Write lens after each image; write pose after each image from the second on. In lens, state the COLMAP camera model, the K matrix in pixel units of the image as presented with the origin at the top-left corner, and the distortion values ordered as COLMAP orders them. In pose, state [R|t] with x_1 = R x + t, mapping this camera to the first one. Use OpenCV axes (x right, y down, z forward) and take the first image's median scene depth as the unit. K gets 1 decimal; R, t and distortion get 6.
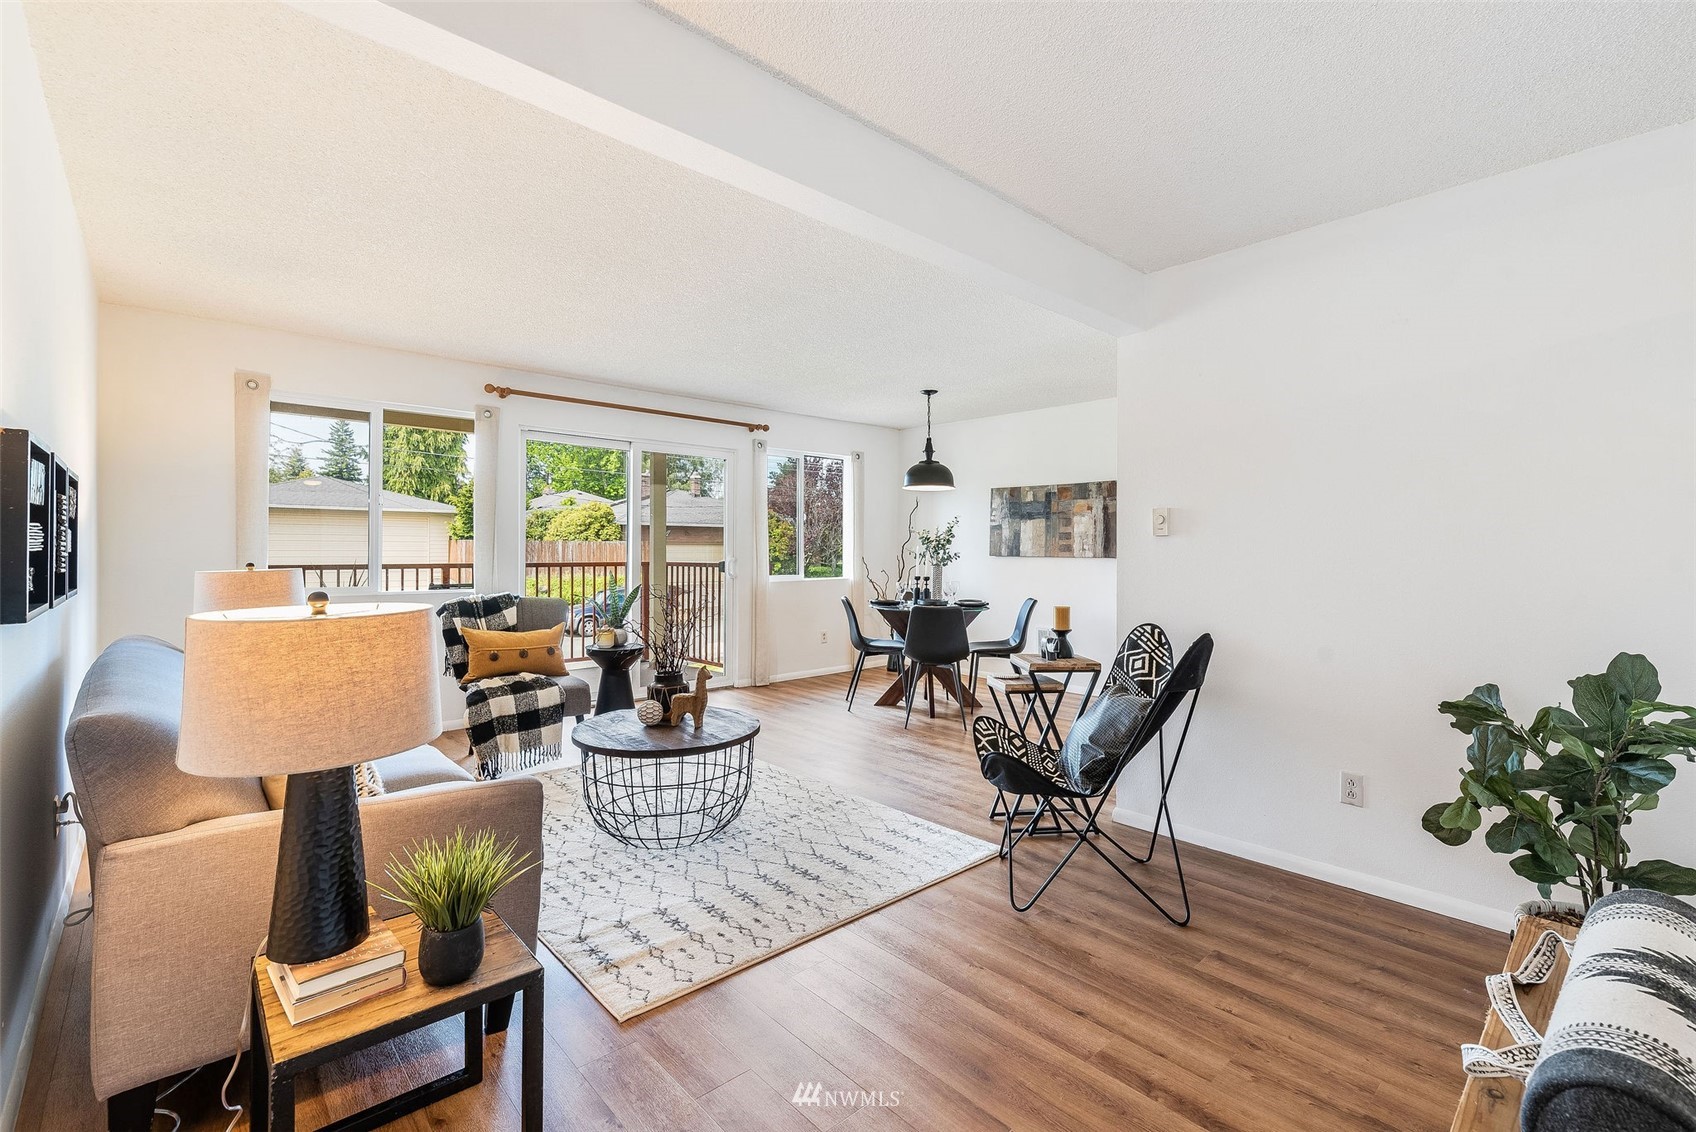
lens RADIAL K [[738.1, 0, 854.6], [0, 738.1, 559.2], [0, 0, 1]] dist [-0.001285, -0.000037]
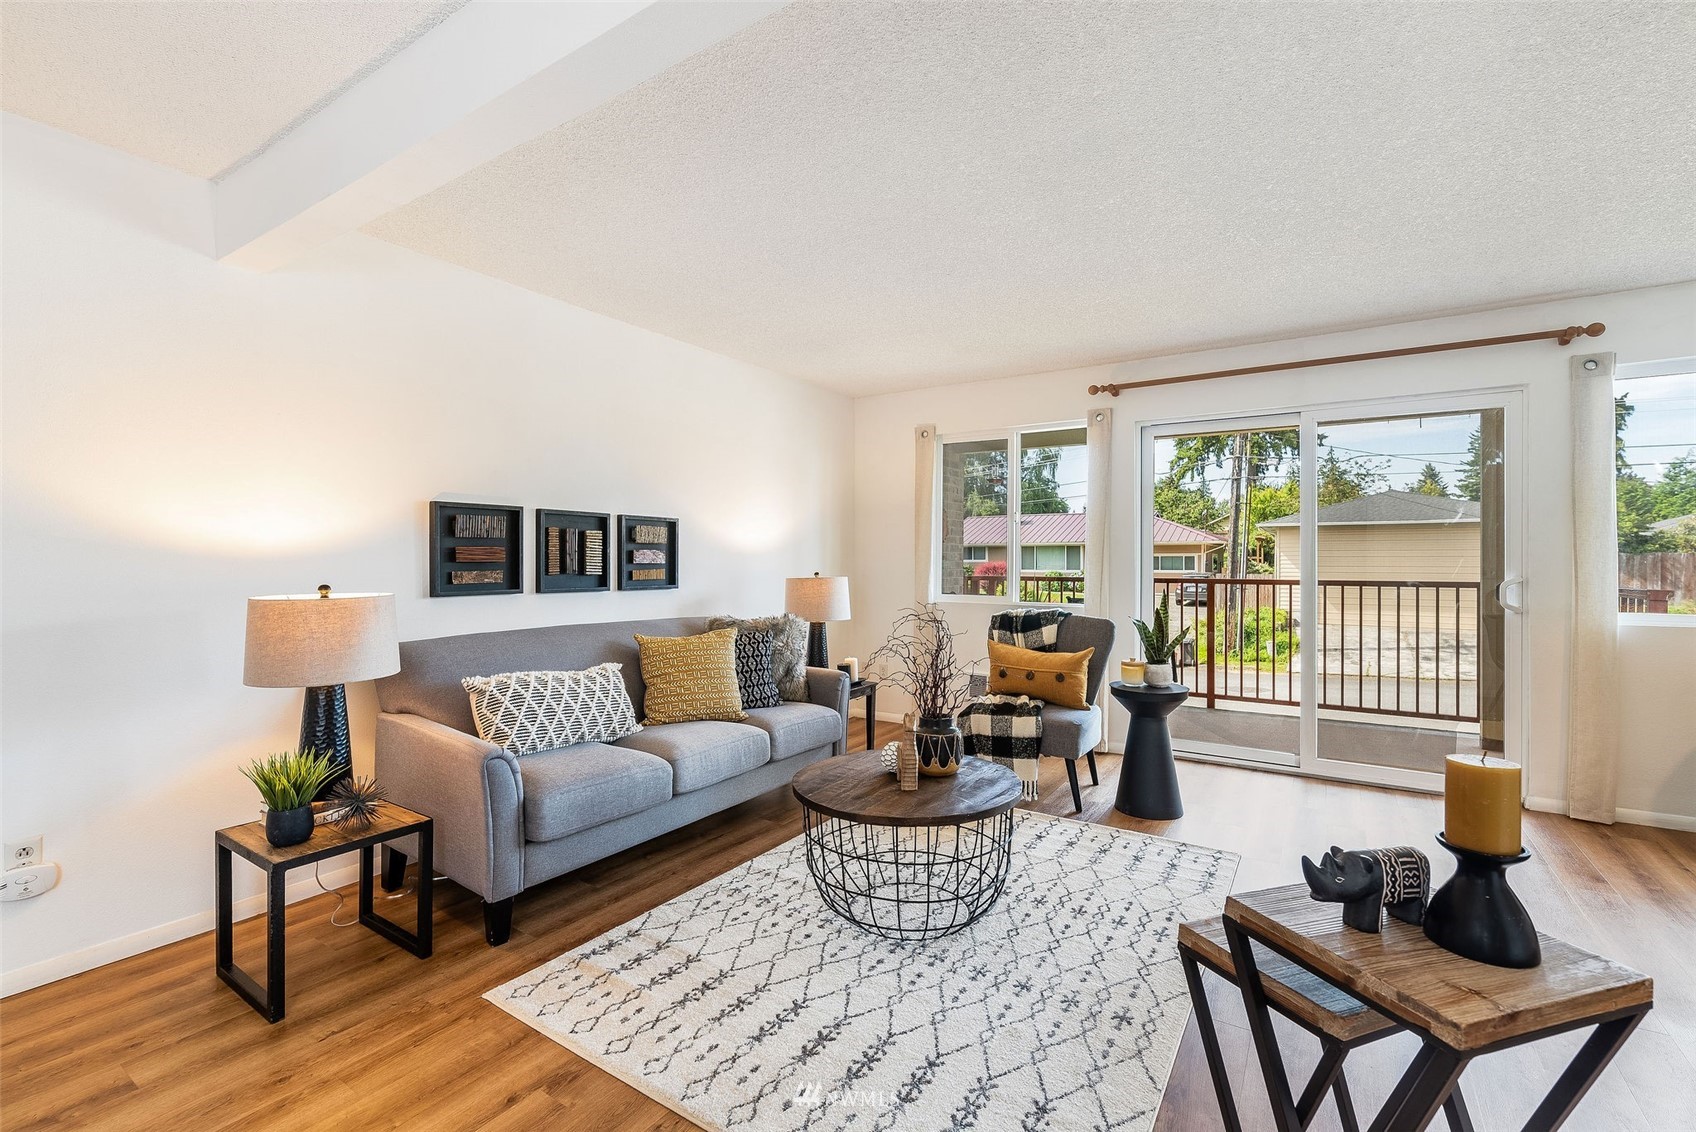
lens RADIAL K [[738.1, 0, 854.6], [0, 738.1, 559.2], [0, 0, 1]] dist [-0.001285, -0.000037]
pose [[0.248210, -0.008150, -0.968672, 0.376186], [-0.013498, 0.999838, -0.011871, -0.002637], [0.968612, 0.016021, 0.248060, 0.540424]]
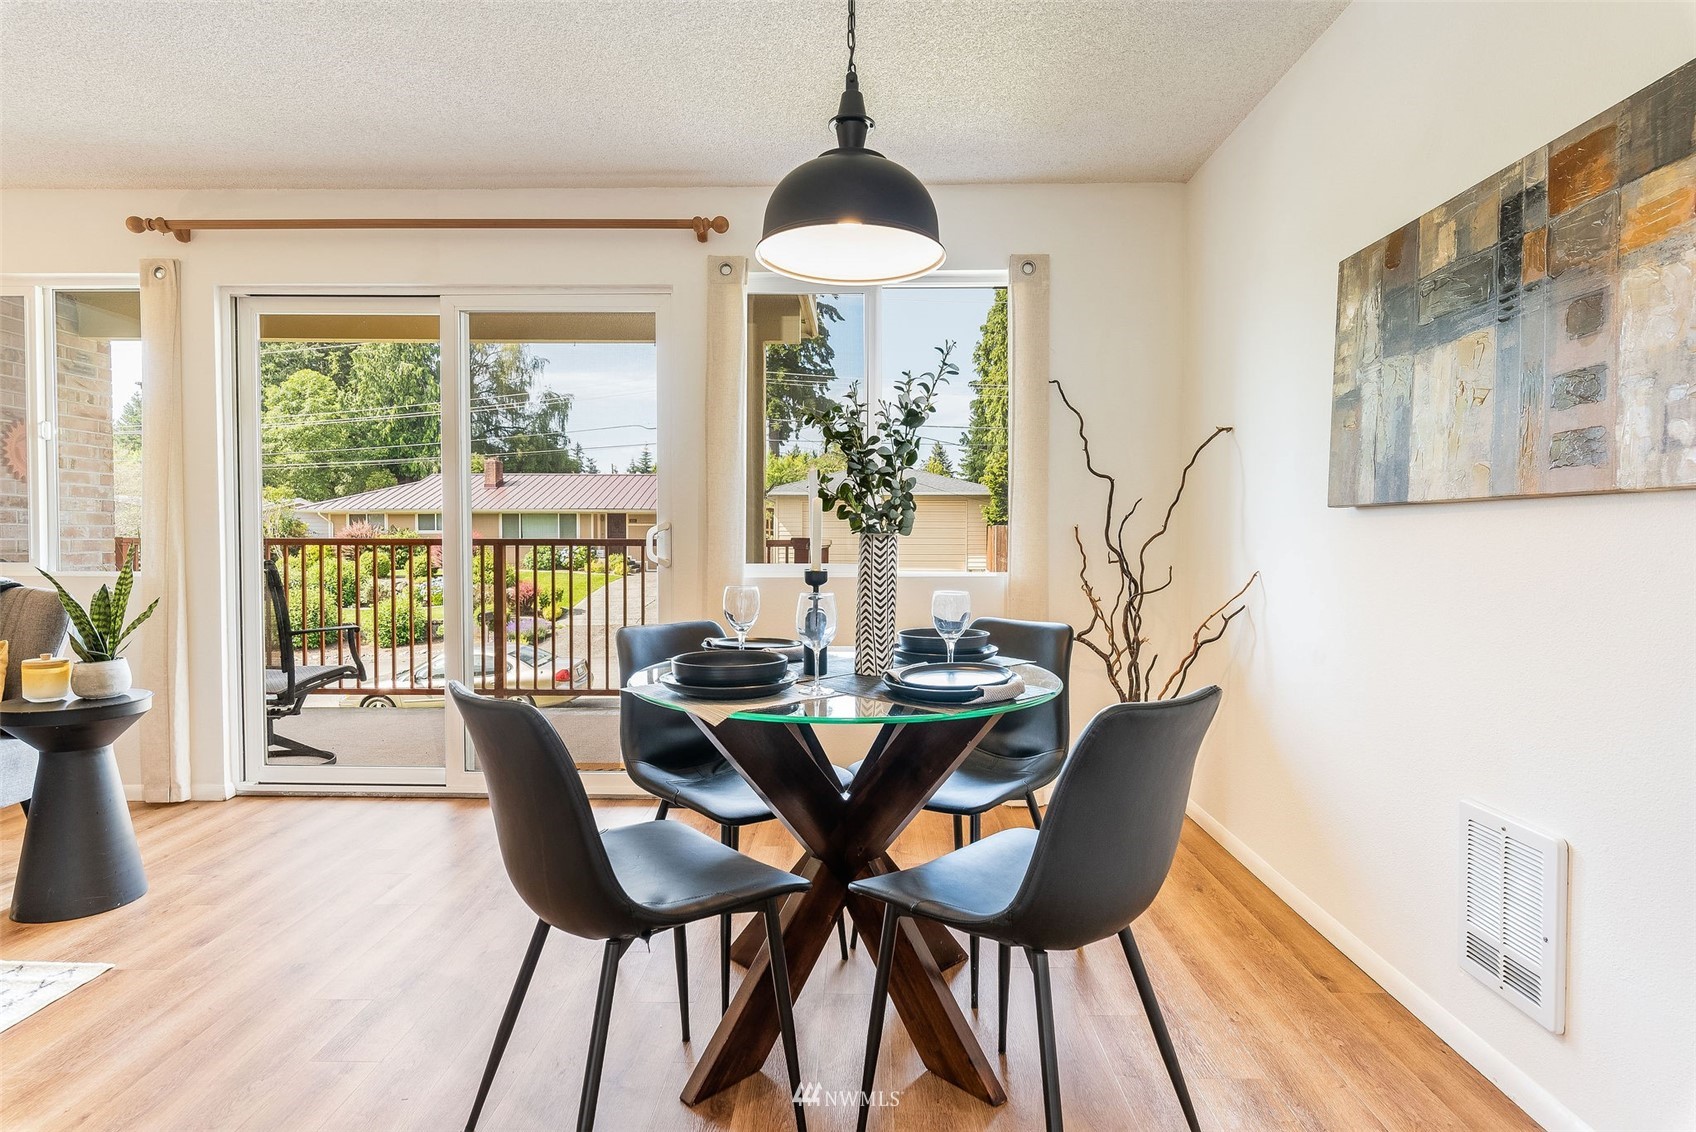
lens RADIAL K [[883.4, 0, 853.7], [0, 883.4, 566.0], [0, 0, 1]] dist [-0.000772, 0.000130]
pose [[0.725059, 0.019705, -0.688405, 0.444297], [-0.008720, 0.999773, 0.019433, 0.019525], [0.688631, -0.008088, 0.725067, 0.997777]]
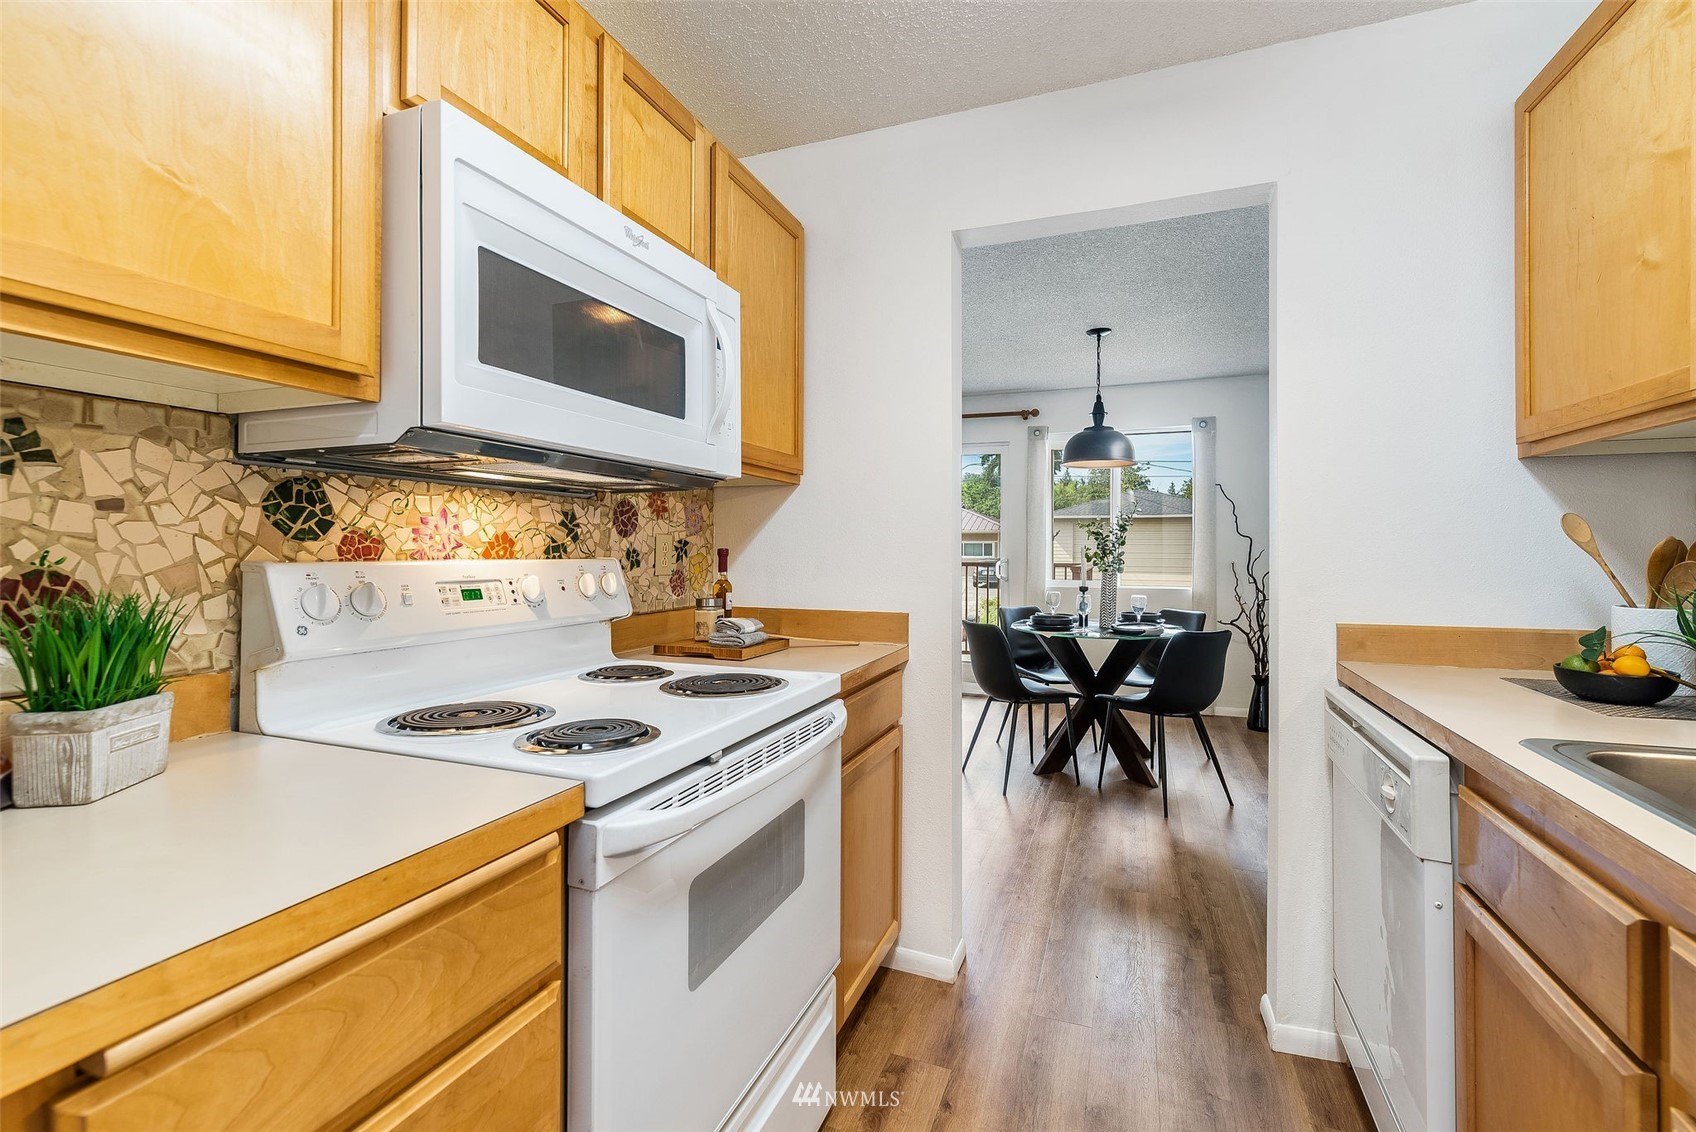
lens RADIAL K [[729.4, 0, 835.5], [0, 729.4, 548.7], [0, 0, 1]] dist [-0.031490, 0.000022]
pose [[0.424377, -0.002160, -0.905483, 0.839749], [-0.014834, 0.999846, -0.009338, -0.004456], [0.905364, 0.017395, 0.424279, 0.616209]]
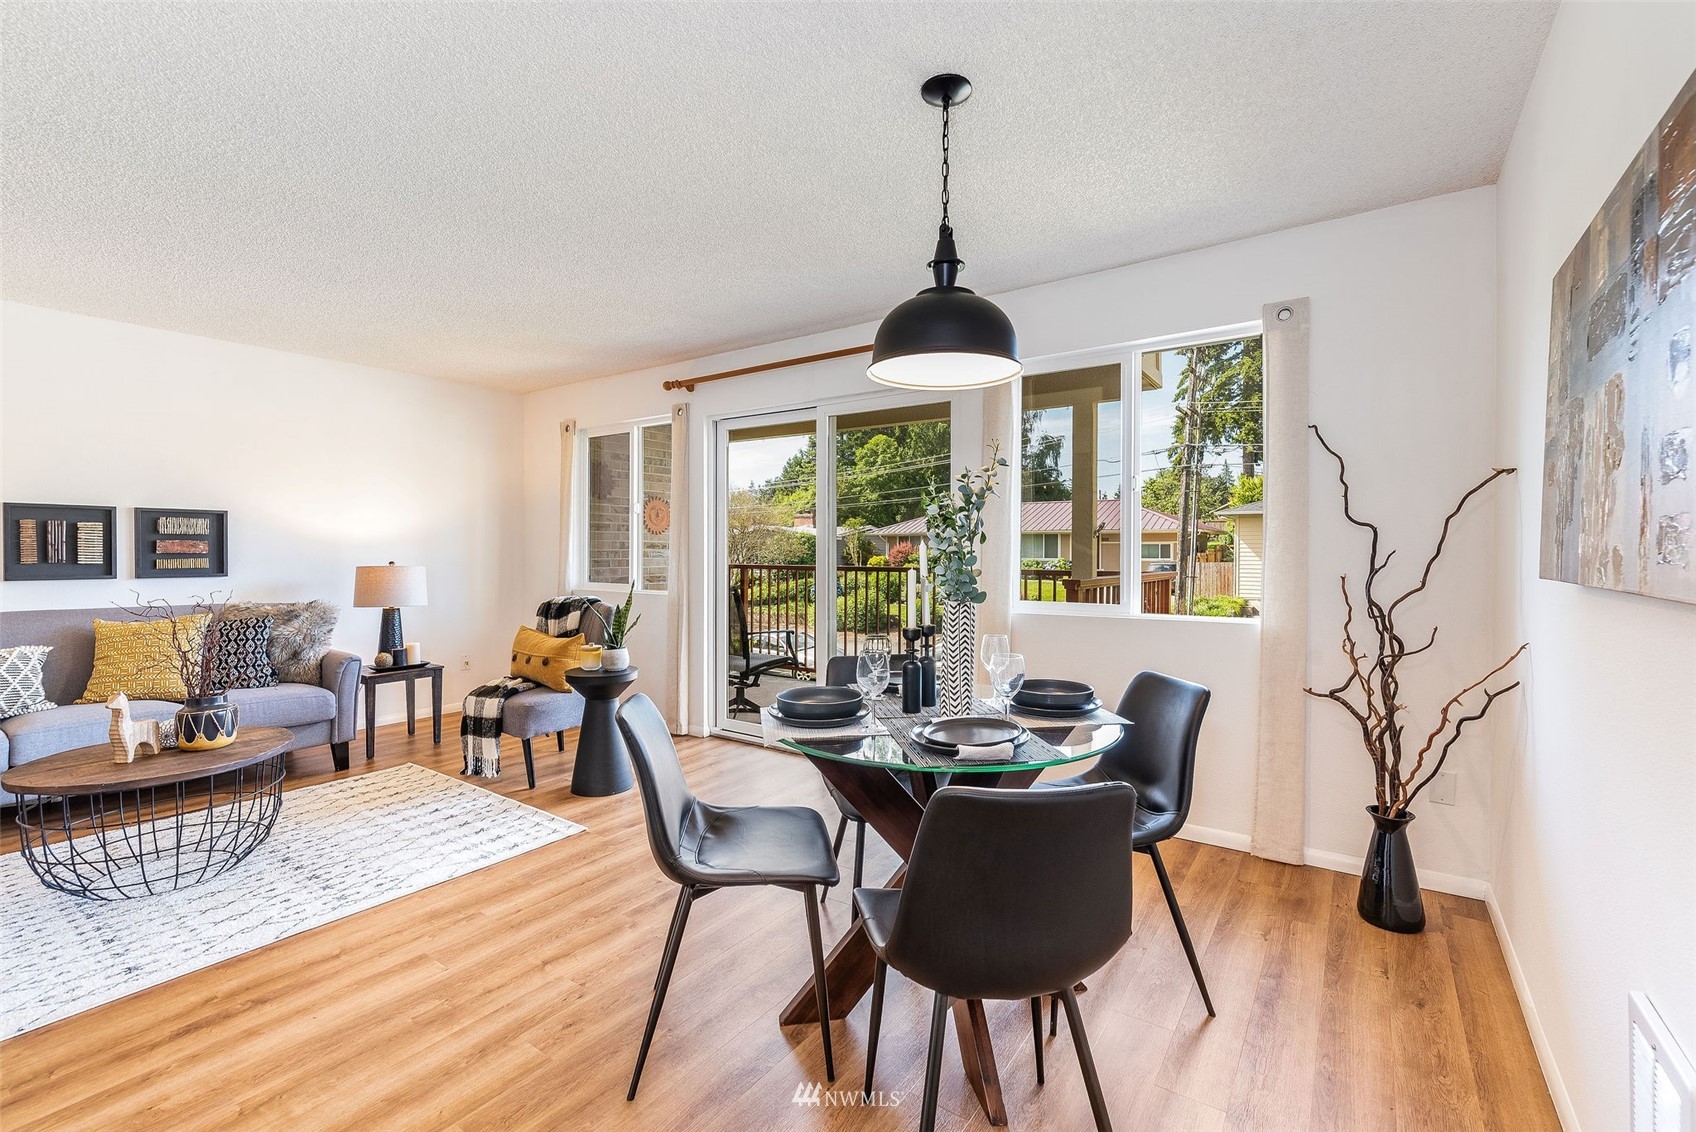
lens RADIAL K [[729.7, 0, 856.3], [0, 729.7, 556.7], [0, 0, 1]] dist [0.004376, 0.000248]
pose [[0.215875, 0.004736, -0.976409, 0.560276], [-0.013993, 0.999901, 0.001757, -0.014075], [0.976321, 0.013284, 0.215920, 1.172656]]
